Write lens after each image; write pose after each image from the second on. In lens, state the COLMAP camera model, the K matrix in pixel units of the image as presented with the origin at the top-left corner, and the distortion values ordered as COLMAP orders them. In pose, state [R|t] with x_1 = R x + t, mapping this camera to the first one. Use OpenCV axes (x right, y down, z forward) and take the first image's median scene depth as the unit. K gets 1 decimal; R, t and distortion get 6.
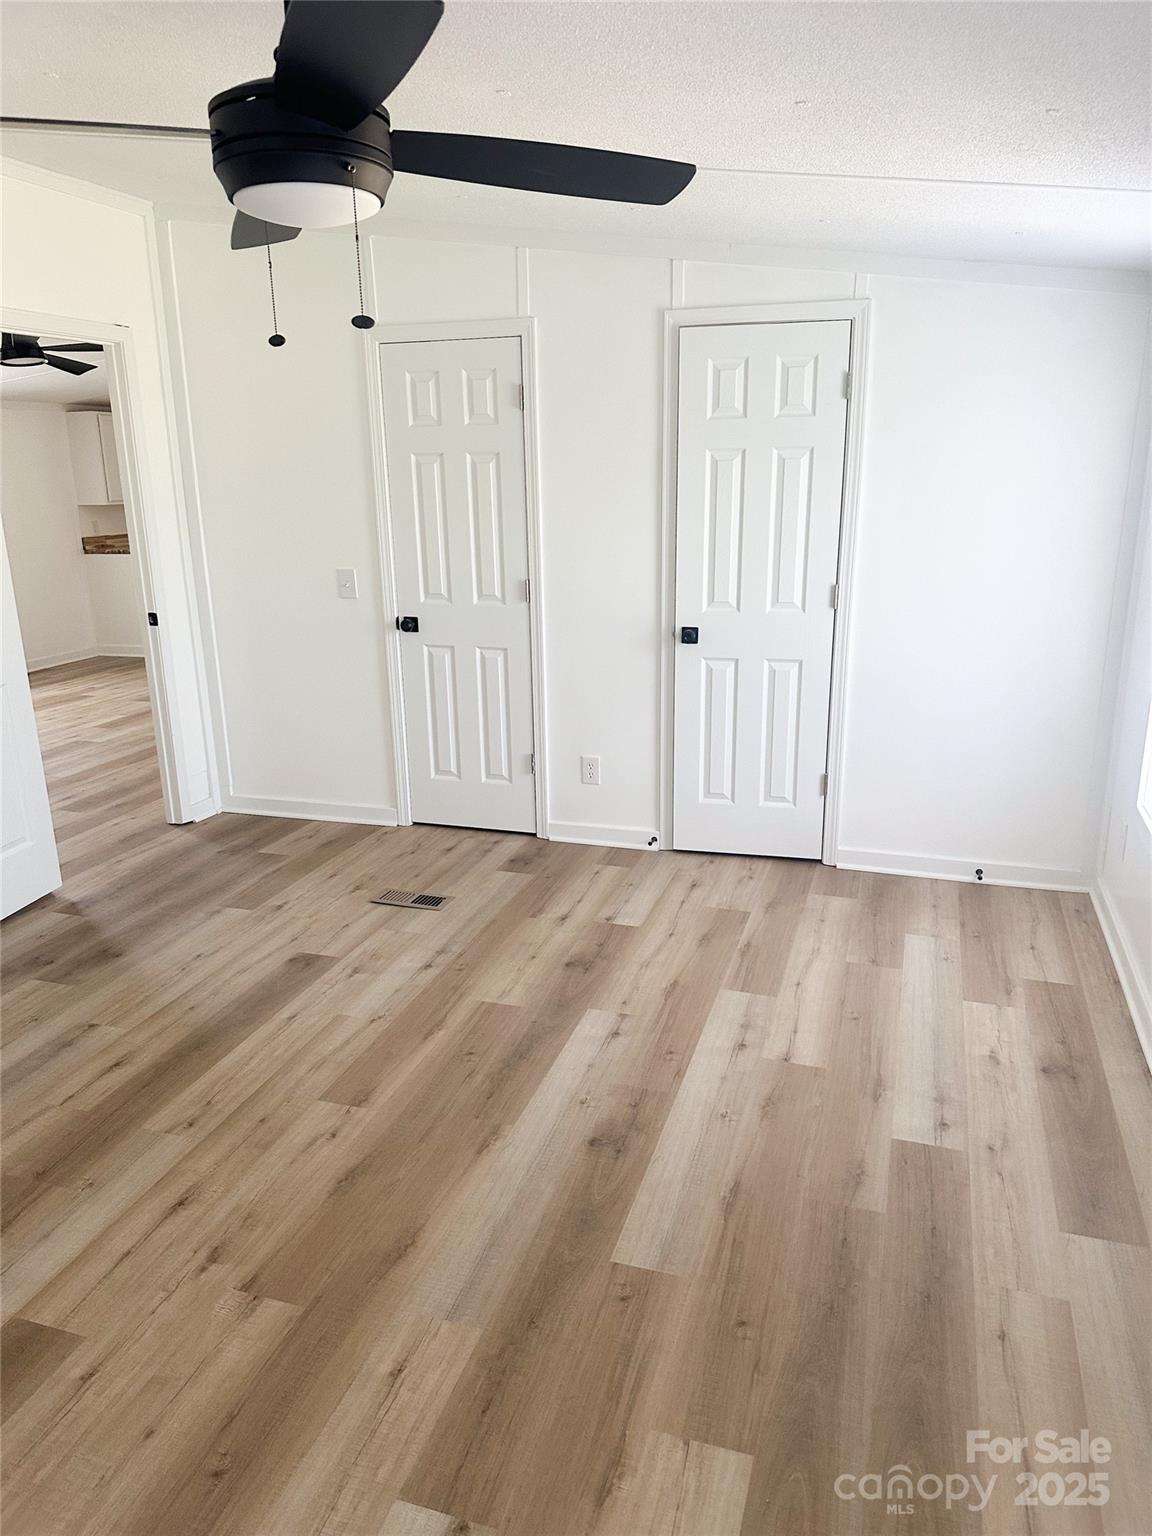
lens RADIAL K [[1078.8, 0, 579.6], [0, 1078.8, 772.3], [0, 0, 1]] dist [-0.056693, -0.011573]
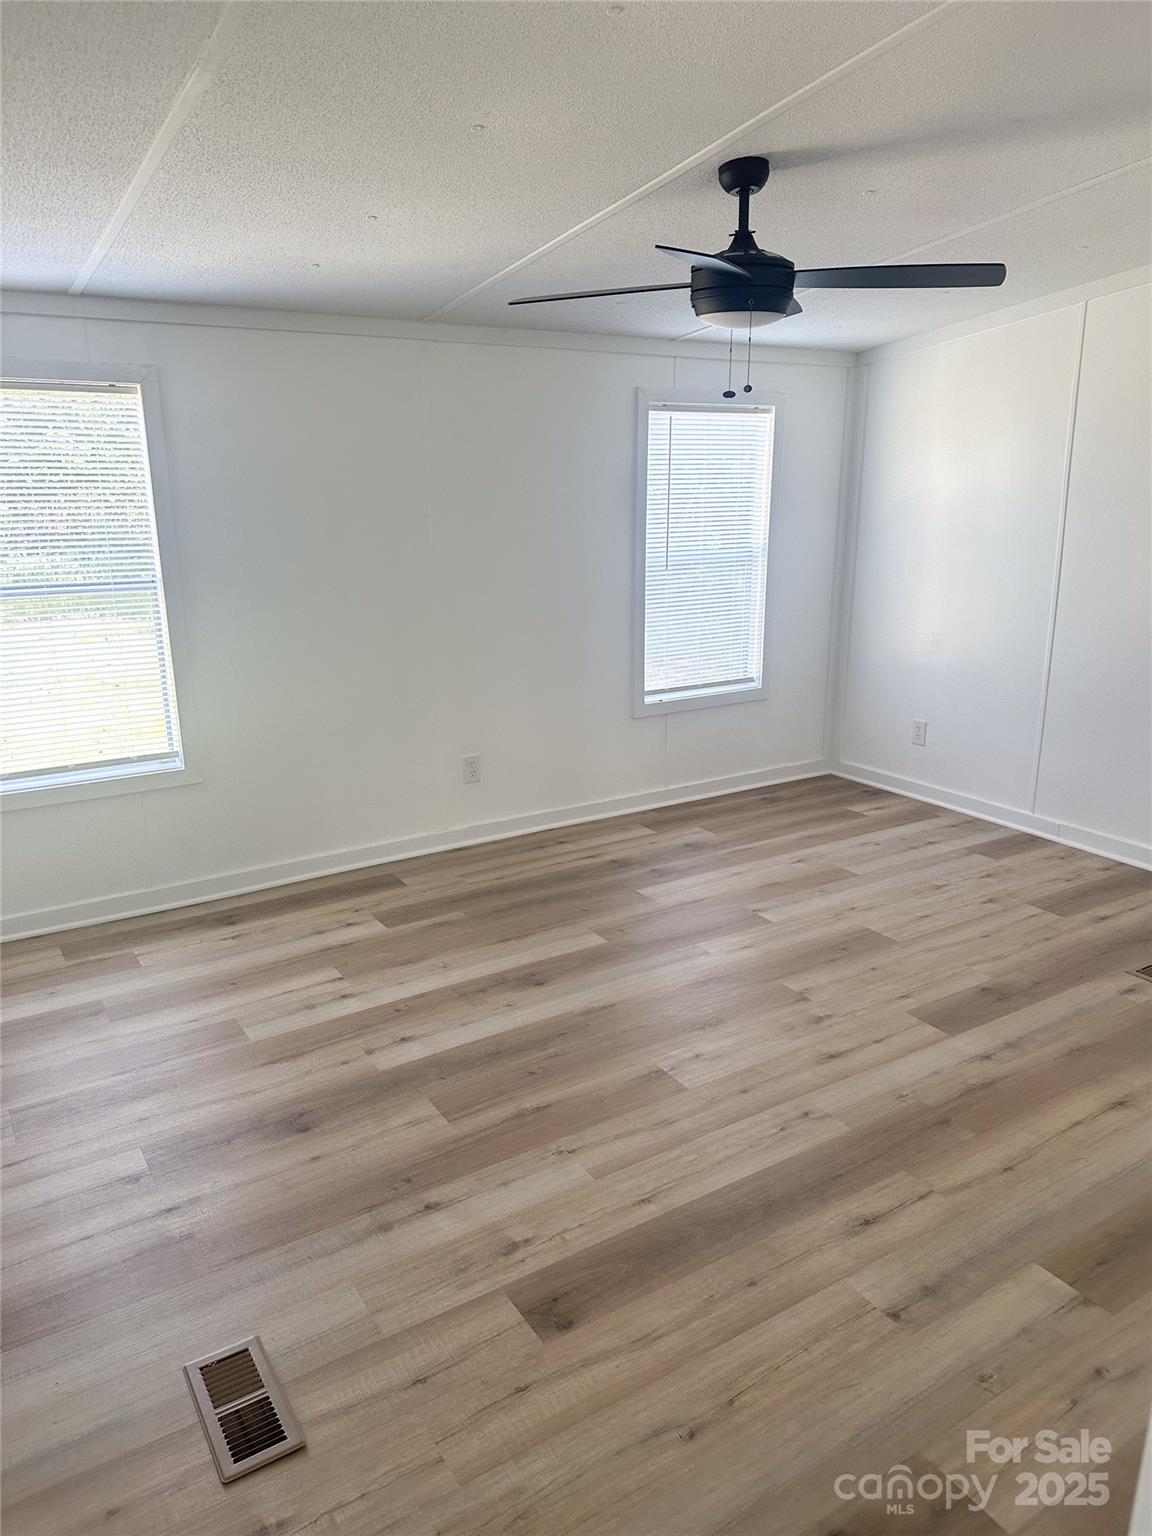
lens RADIAL K [[1078.8, 0, 574.8], [0, 1078.8, 764.8], [0, 0, 1]] dist [-0.056693, -0.011573]
pose [[-0.769319, -0.163847, 0.617496, -0.754660], [0.178987, 0.872567, 0.454522, -0.466073], [-0.613279, 0.460196, -0.641957, 1.596888]]
